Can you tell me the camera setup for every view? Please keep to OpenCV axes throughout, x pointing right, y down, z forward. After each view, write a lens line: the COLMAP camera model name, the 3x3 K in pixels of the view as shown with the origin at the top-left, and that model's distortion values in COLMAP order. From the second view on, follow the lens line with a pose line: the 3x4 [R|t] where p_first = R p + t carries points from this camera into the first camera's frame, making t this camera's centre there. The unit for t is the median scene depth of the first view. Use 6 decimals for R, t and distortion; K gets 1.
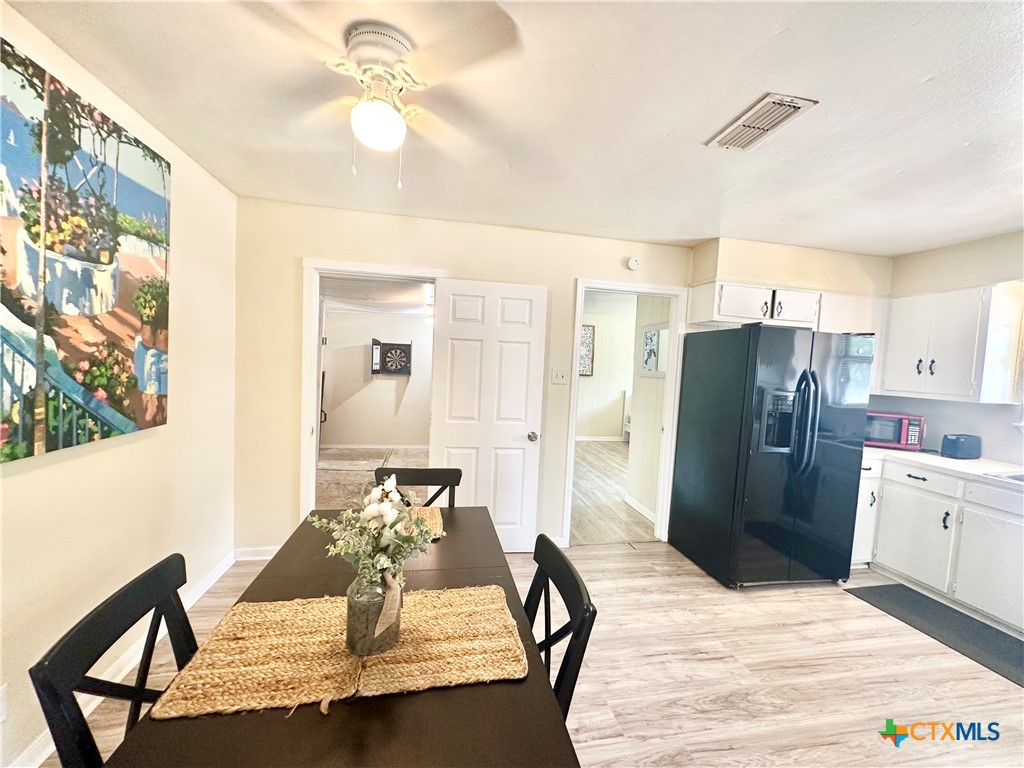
lens RADIAL K [[410.1, 0, 512.2], [0, 410.1, 386.0], [0, 0, 1]] dist [-0.002323, 0.000918]
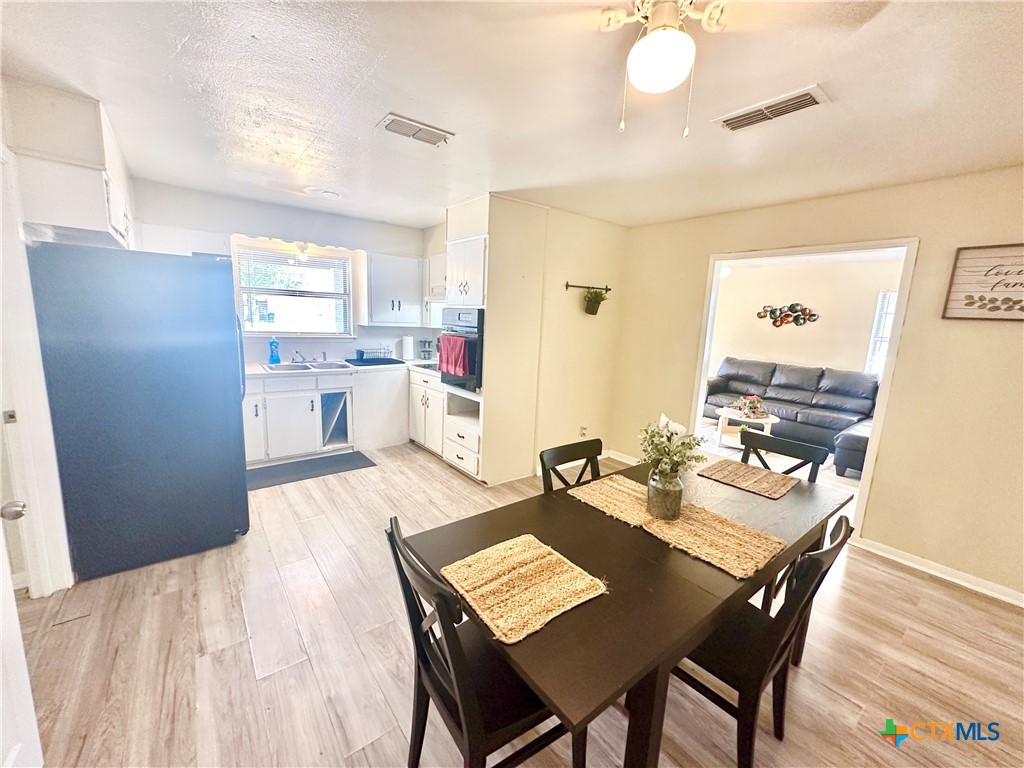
lens RADIAL K [[410.1, 0, 510.3], [0, 410.1, 384.2], [0, 0, 1]] dist [-0.002323, 0.000918]
pose [[-0.448741, -0.213033, 0.867899, -0.482568], [-0.013923, 0.972720, 0.231564, -0.086709], [-0.893553, 0.091829, -0.439466, 0.782252]]
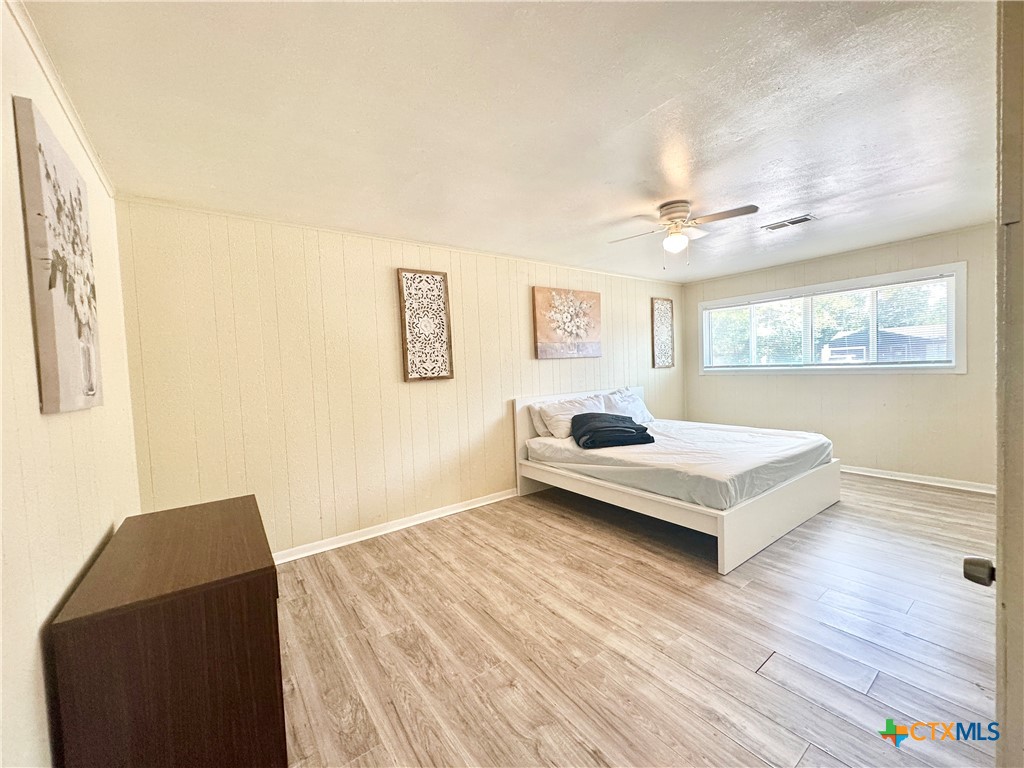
lens RADIAL K [[410.1, 0, 509.4], [0, 410.1, 381.3], [0, 0, 1]] dist [-0.002323, 0.000918]
pose [[0.899556, -0.100885, 0.424995, 0.139817], [0.107803, 0.994142, 0.007811, -0.046665], [-0.423293, 0.038789, 0.905162, 1.451884]]
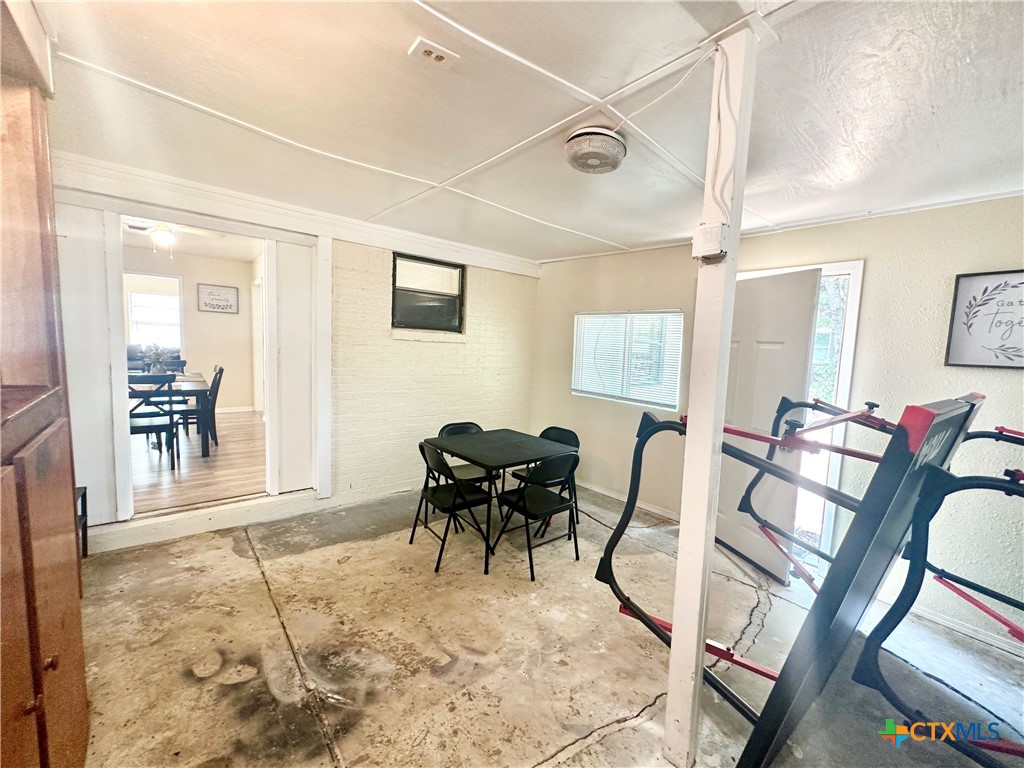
lens RADIAL K [[410.1, 0, 510.9], [0, 410.1, 386.1], [0, 0, 1]] dist [-0.002323, 0.000918]
pose [[-0.875783, -0.036951, -0.481288, -0.535317], [-0.111953, 0.985428, 0.128059, -0.102139], [0.469543, 0.166033, -0.867158, 2.307848]]
